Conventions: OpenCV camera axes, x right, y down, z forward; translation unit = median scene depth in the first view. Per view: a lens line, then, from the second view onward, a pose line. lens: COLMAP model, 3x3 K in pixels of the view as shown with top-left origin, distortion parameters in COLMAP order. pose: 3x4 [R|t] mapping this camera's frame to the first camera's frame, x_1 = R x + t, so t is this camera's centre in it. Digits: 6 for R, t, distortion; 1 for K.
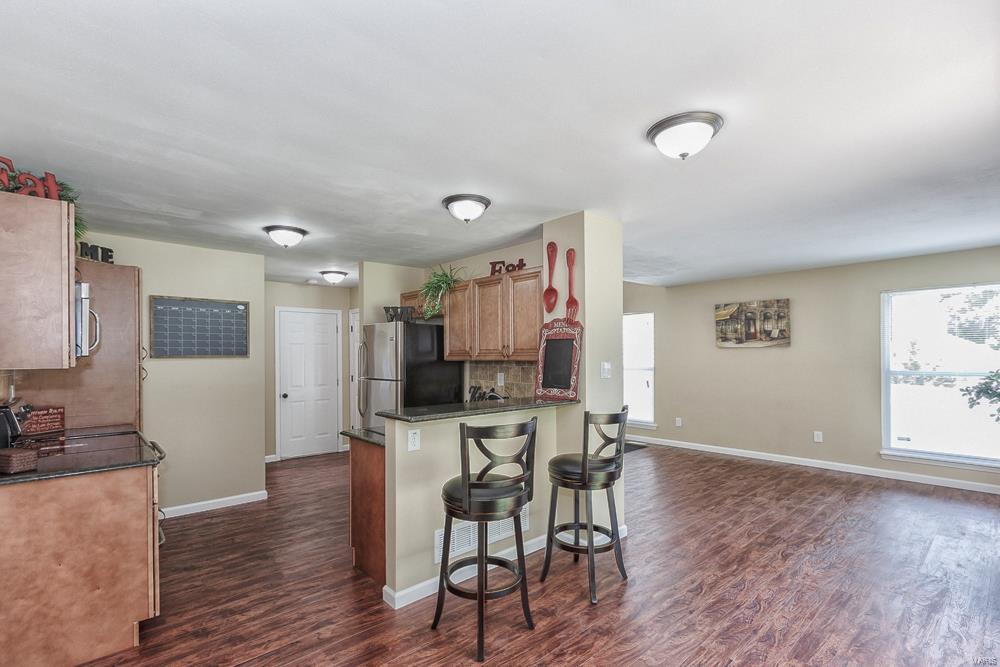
lens RADIAL K [[461.5, 0, 492.9], [0, 461.5, 347.0], [0, 0, 1]] dist [-0.003571, -0.000322]
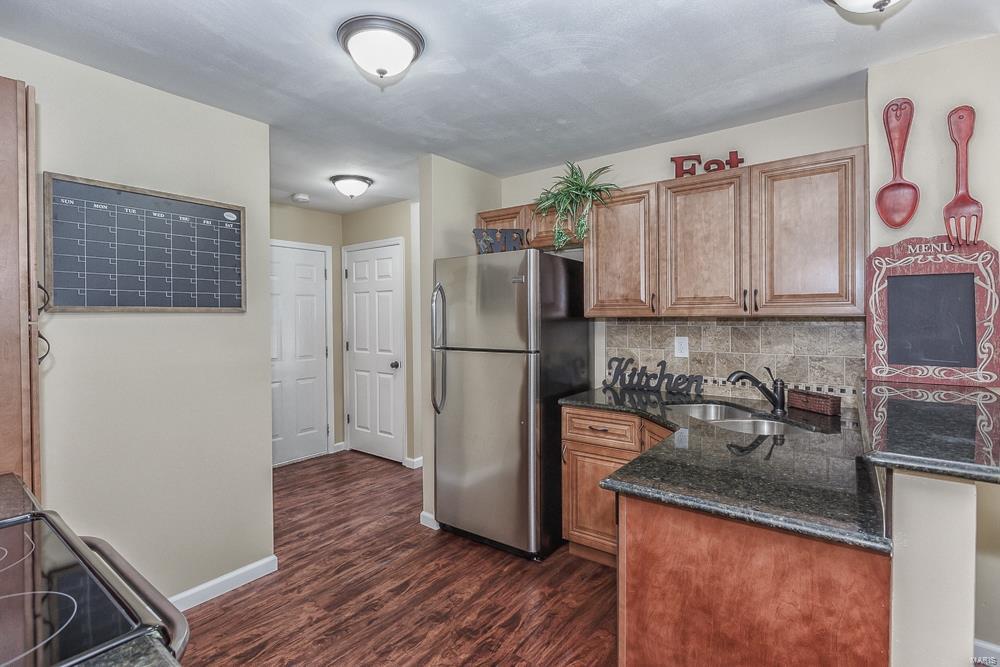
lens RADIAL K [[474.3, 0, 481.8], [0, 474.3, 315.1], [0, 0, 1]] dist [-0.001610, -0.000325]
pose [[0.983309, 0.000404, 0.181941, -0.377305], [-0.002856, 0.999909, 0.013217, 0.019530], [-0.181919, -0.013516, 0.983221, 0.429906]]
